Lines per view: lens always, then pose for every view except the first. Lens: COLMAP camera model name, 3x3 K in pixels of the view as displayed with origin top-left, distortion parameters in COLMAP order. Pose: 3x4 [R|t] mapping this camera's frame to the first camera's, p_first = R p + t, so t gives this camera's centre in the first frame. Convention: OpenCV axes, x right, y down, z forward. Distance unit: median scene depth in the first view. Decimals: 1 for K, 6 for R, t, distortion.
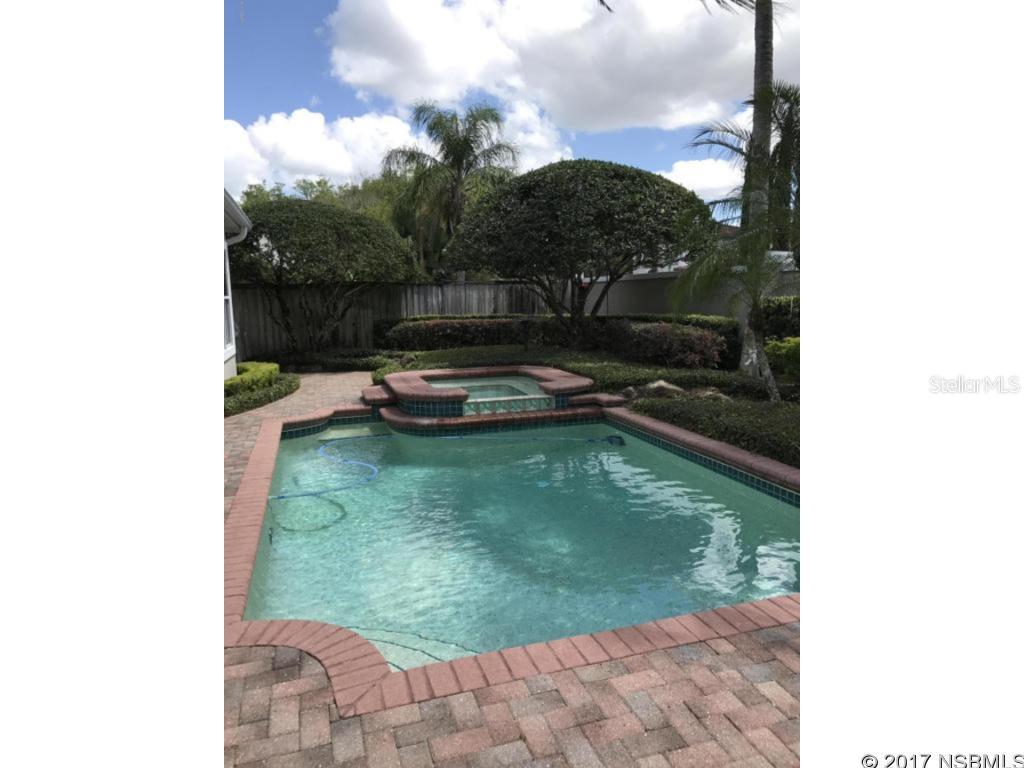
lens RADIAL K [[629.5, 0, 519.7], [0, 629.5, 379.8], [0, 0, 1]] dist [-0.000378, -0.001714]
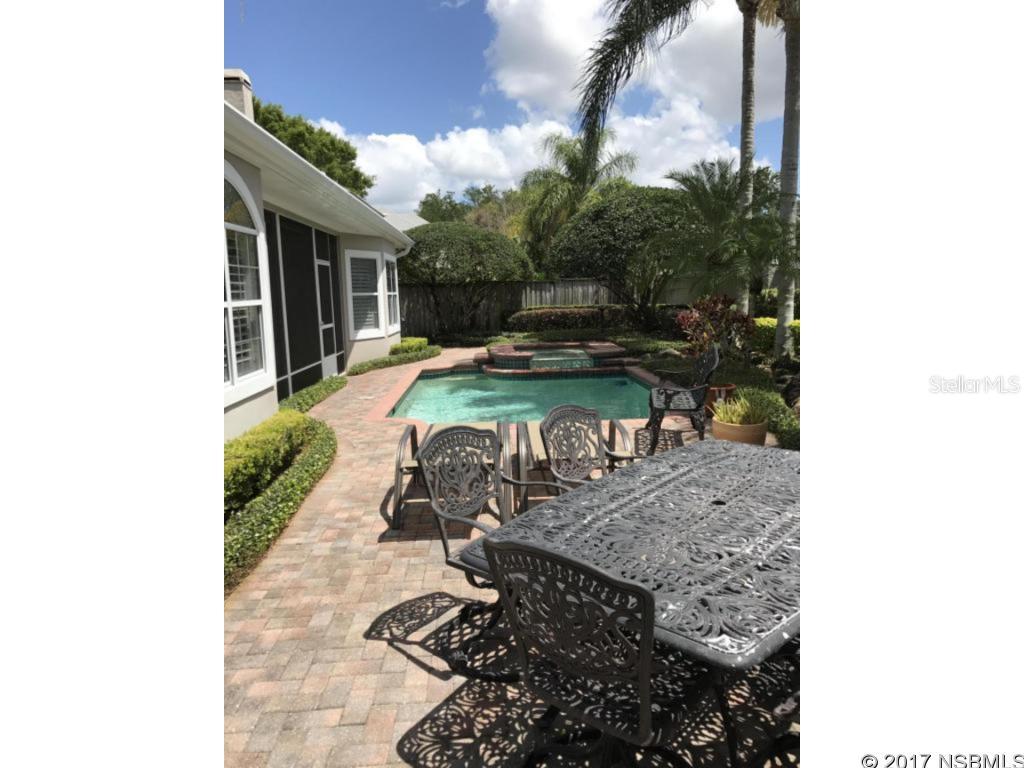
lens RADIAL K [[629.5, 0, 519.7], [0, 629.5, 379.8], [0, 0, 1]] dist [-0.000378, -0.001714]
pose [[0.966403, 0.026178, -0.255693, 0.168865], [-0.023746, 0.999639, 0.012592, 0.039121], [0.255931, -0.006097, 0.966676, -0.304699]]
